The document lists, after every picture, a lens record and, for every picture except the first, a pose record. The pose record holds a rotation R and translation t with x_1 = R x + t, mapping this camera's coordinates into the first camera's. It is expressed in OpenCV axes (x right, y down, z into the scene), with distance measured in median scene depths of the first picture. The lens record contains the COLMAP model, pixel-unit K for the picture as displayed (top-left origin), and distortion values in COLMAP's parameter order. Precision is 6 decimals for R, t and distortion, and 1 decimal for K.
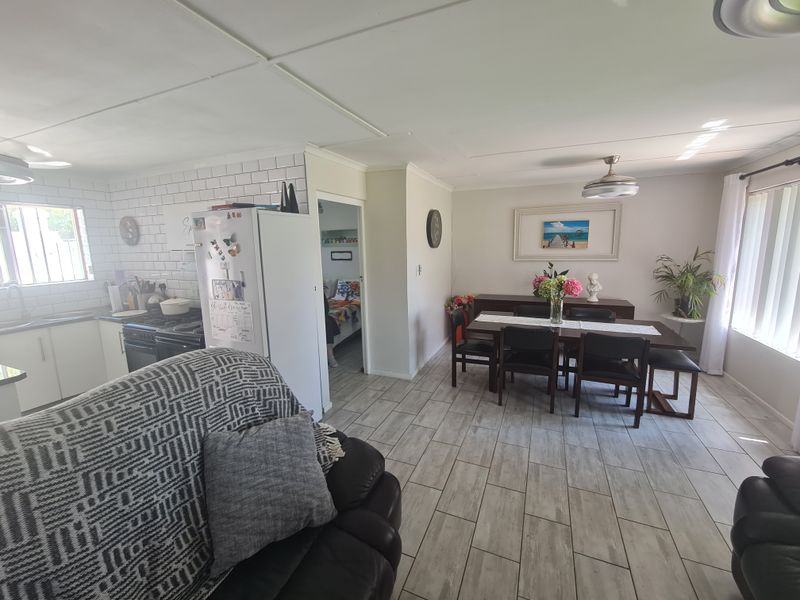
lens RADIAL K [[327.9, 0, 404.5], [0, 327.9, 294.7], [0, 0, 1]] dist [-0.003918, 0.000955]
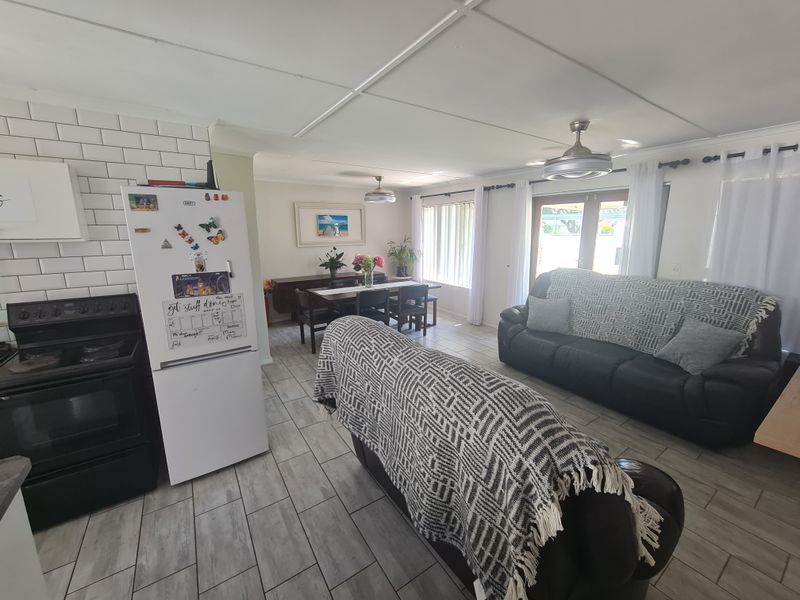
lens RADIAL K [[327.9, 0, 405.0], [0, 327.9, 294.4], [0, 0, 1]] dist [-0.003918, 0.000955]
pose [[0.541460, -0.149476, 0.827331, -0.597438], [0.125305, 0.987424, 0.096393, -0.002809], [-0.831336, 0.051476, 0.553381, 0.058846]]
